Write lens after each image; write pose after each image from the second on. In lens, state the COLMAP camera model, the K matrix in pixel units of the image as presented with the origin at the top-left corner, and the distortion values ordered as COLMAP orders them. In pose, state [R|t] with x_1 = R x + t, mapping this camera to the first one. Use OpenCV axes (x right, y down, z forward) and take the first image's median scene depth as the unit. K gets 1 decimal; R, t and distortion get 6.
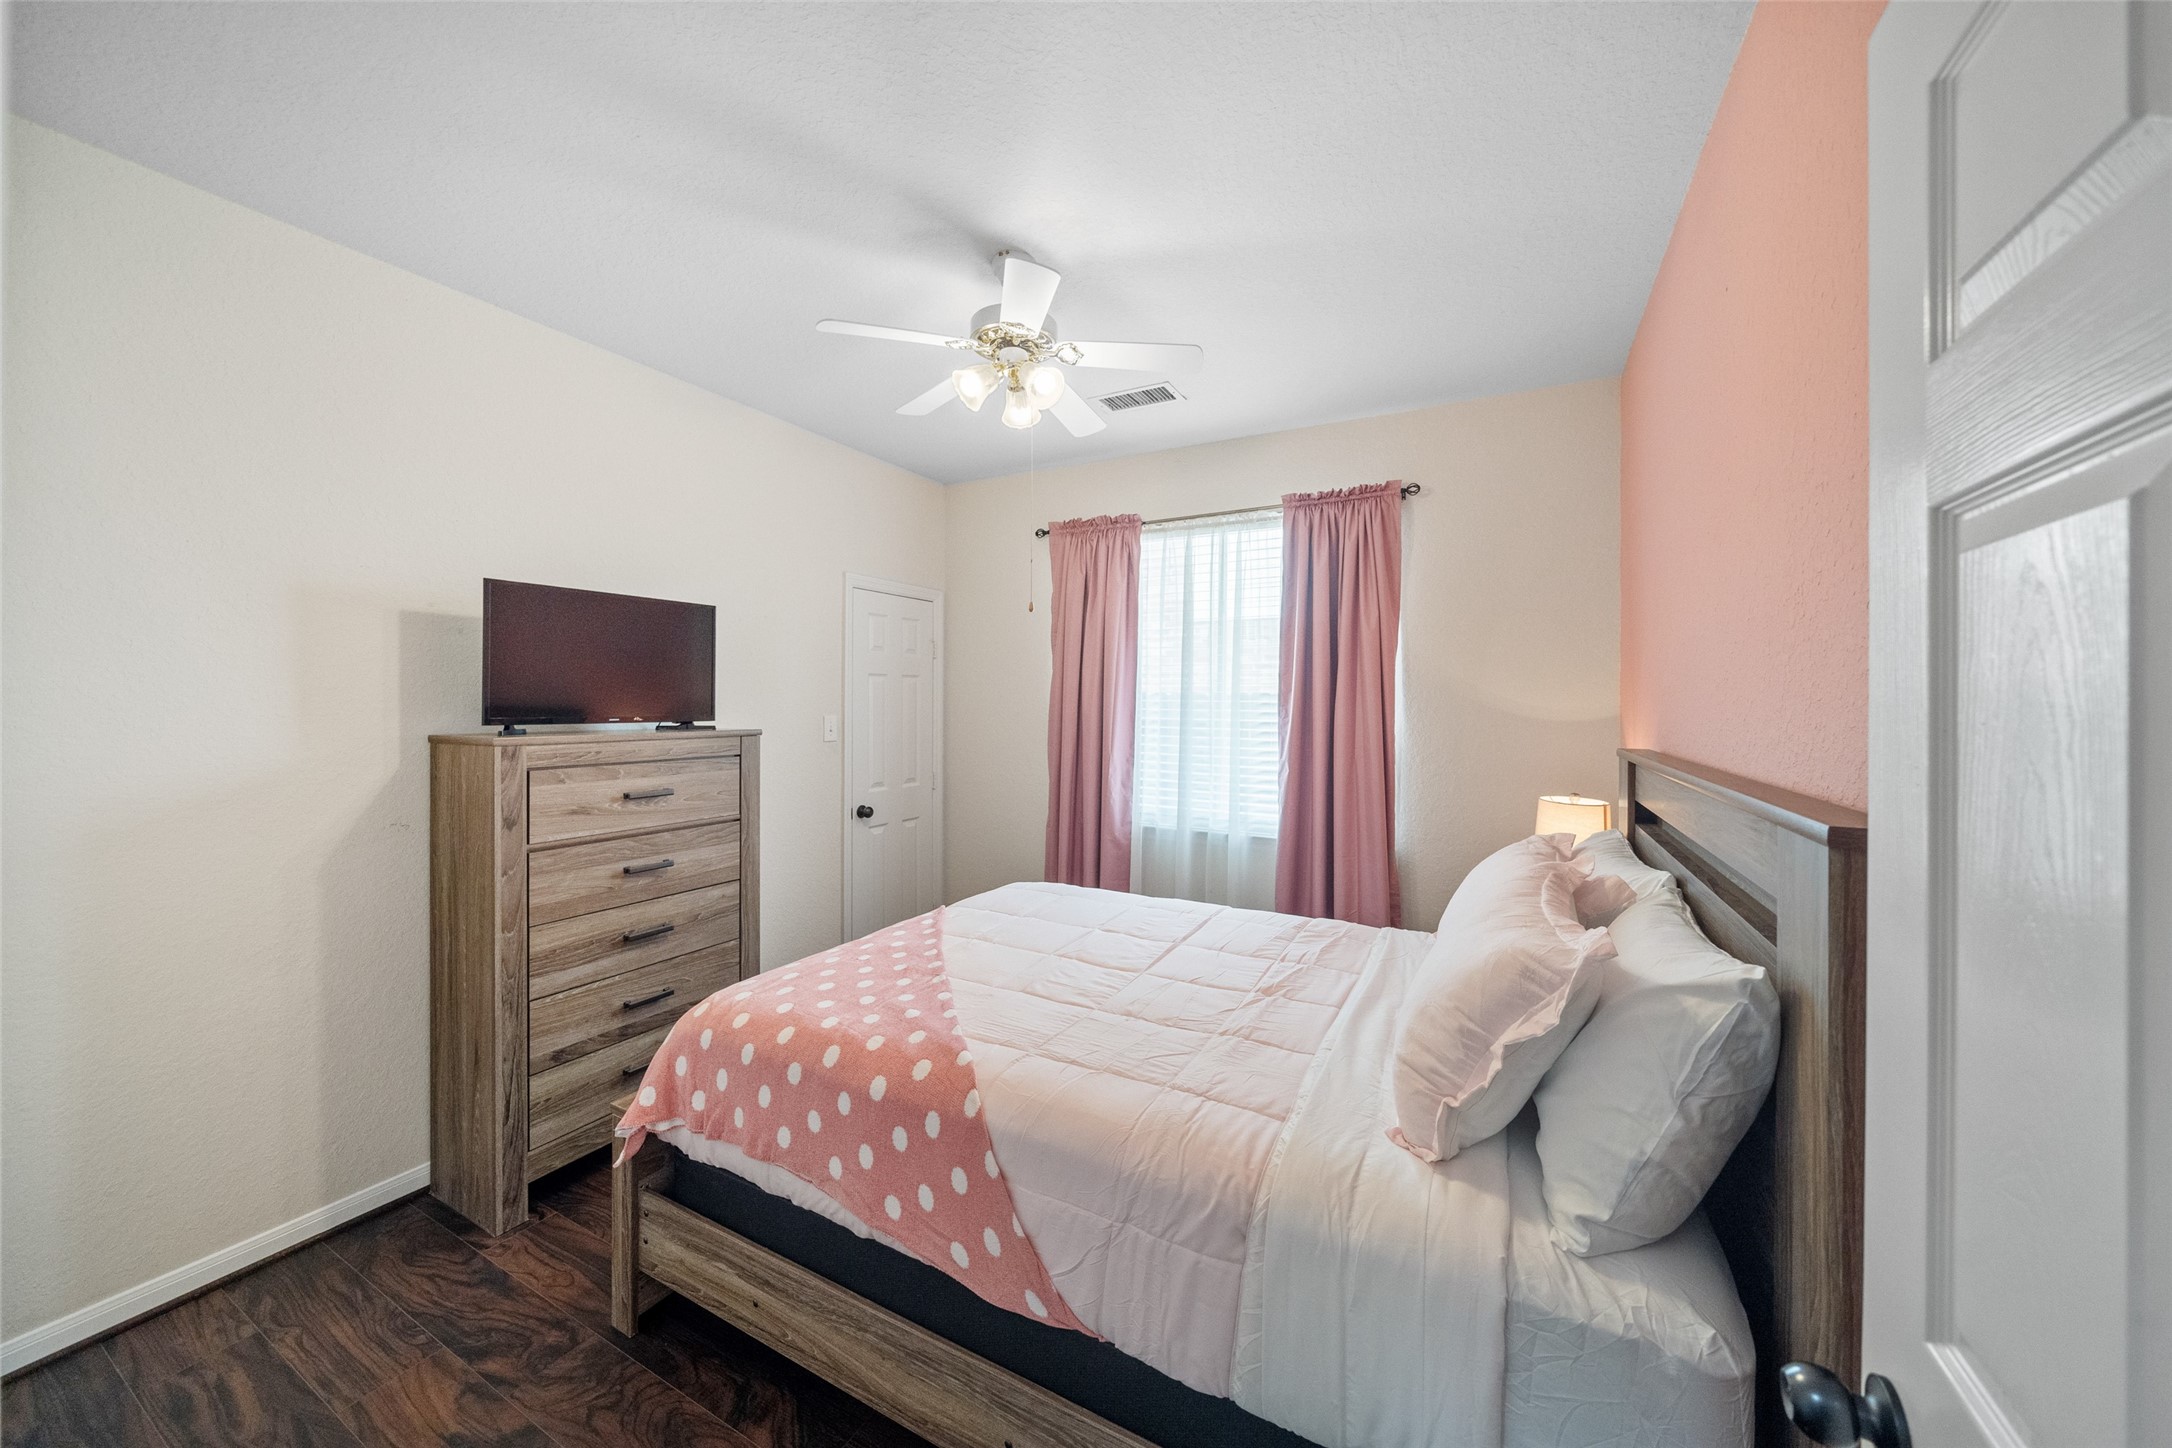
lens RADIAL K [[762.6, 0, 1091.7], [0, 762.6, 709.9], [0, 0, 1]] dist [0.000234, -0.000005]
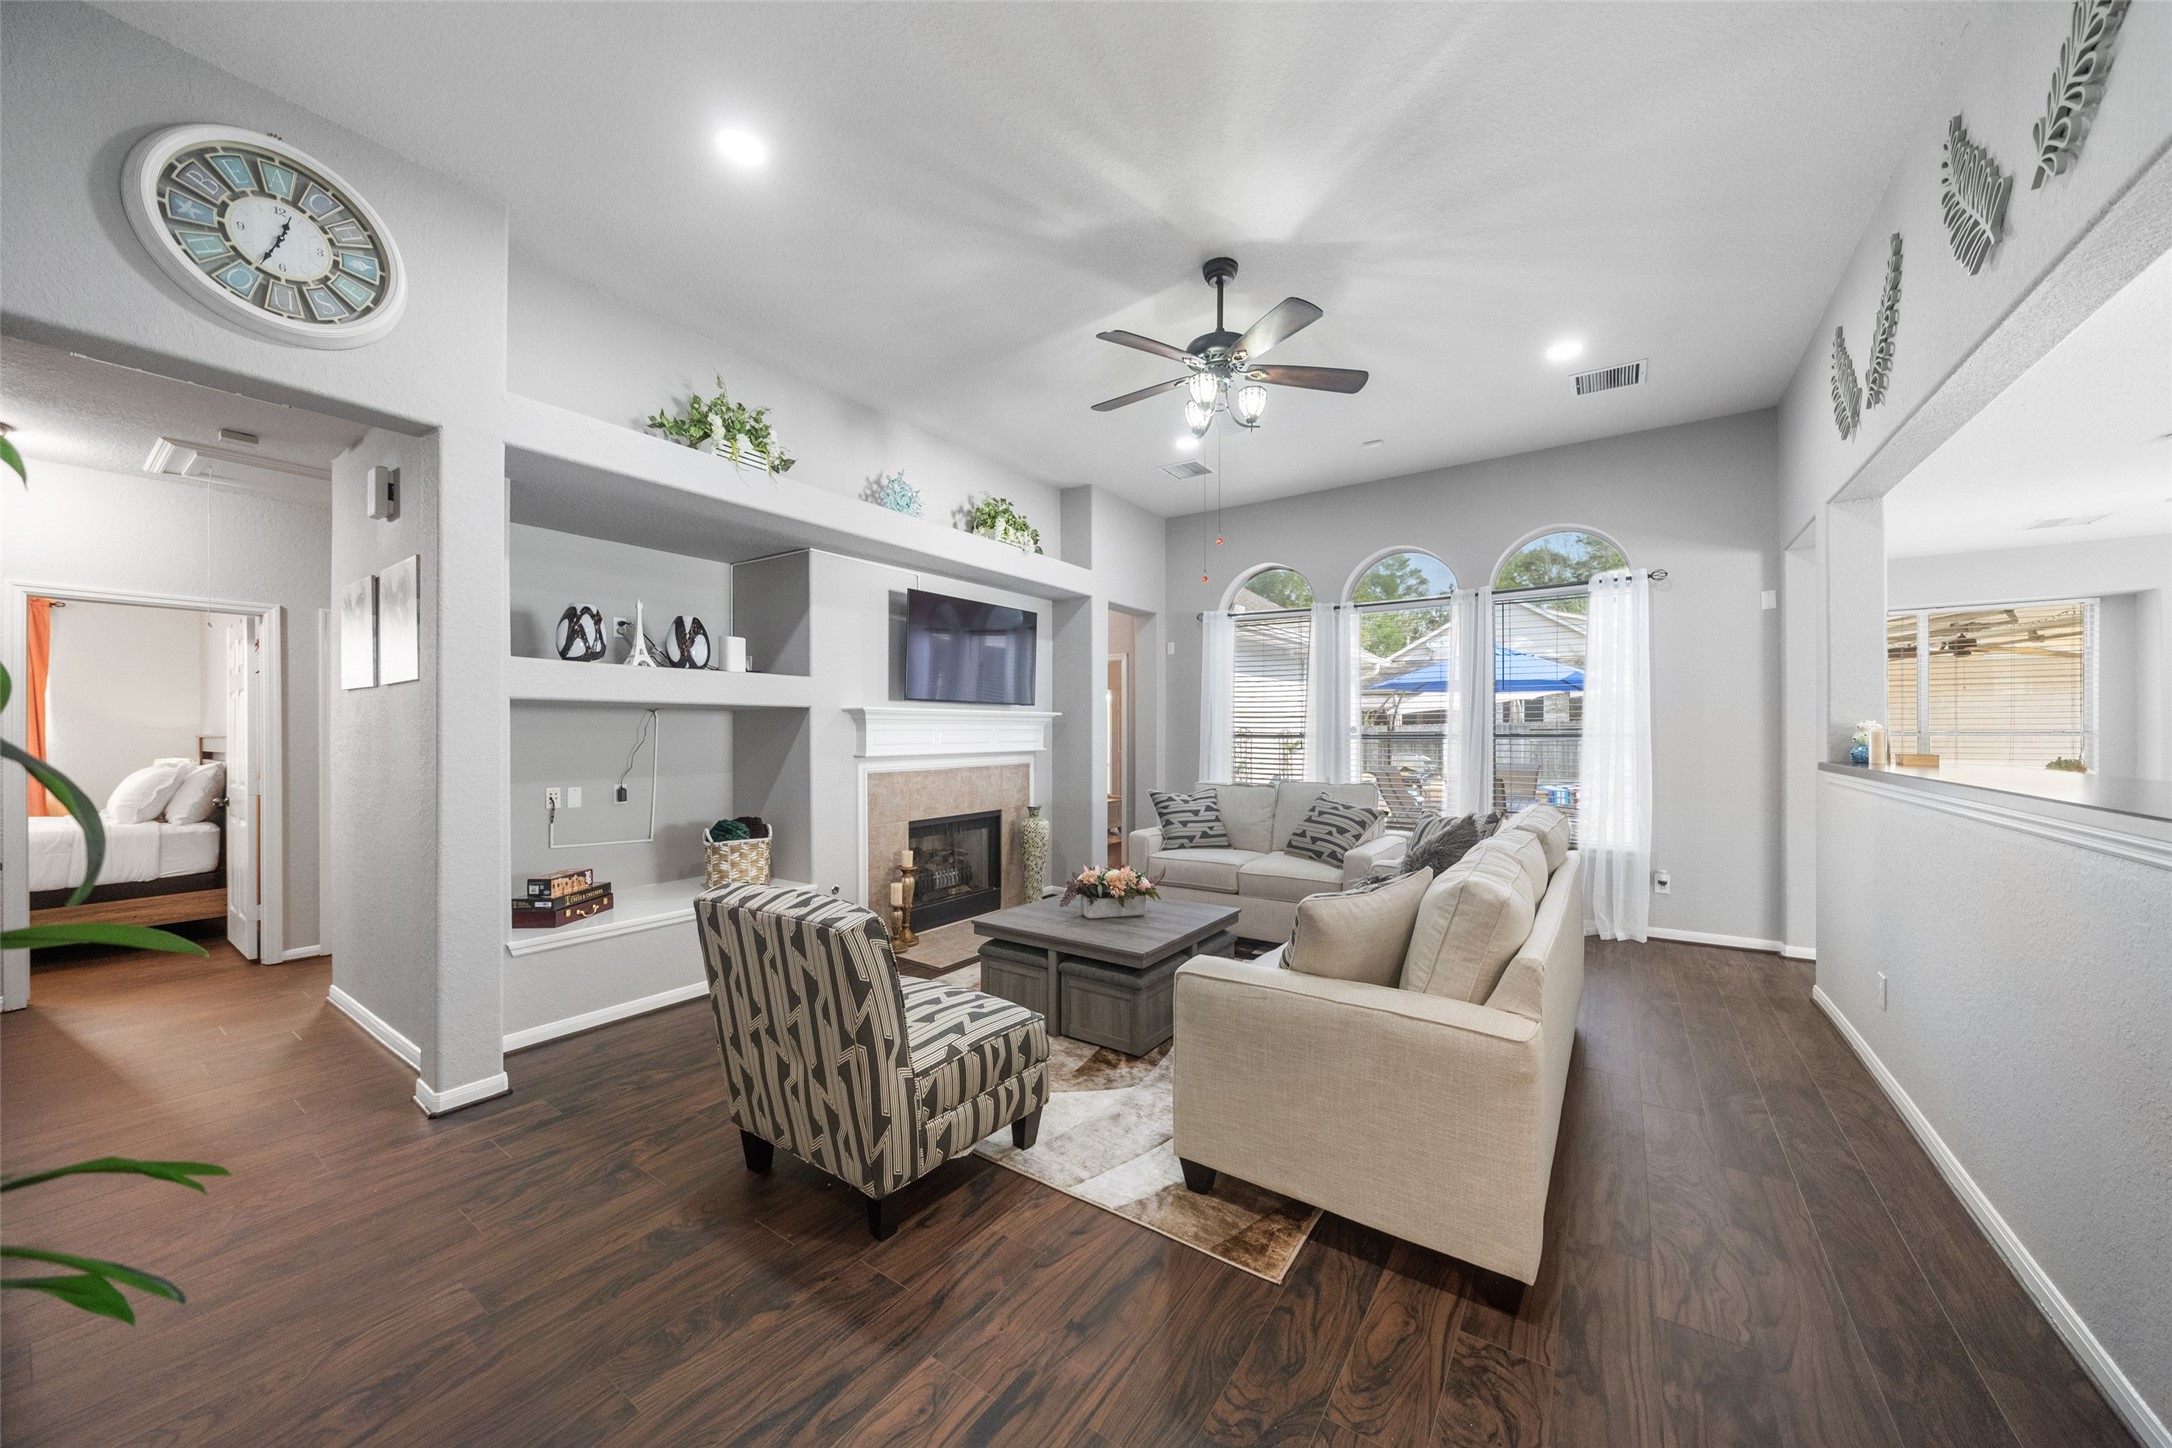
lens RADIAL K [[762.6, 0, 1091.7], [0, 762.6, 709.9], [0, 0, 1]] dist [0.000234, -0.000005]
pose [[0.111632, 0.011715, 0.993681, -2.282254], [0.004290, 0.999916, -0.012271, 0.013550], [-0.993740, 0.005632, 0.111572, -3.424625]]
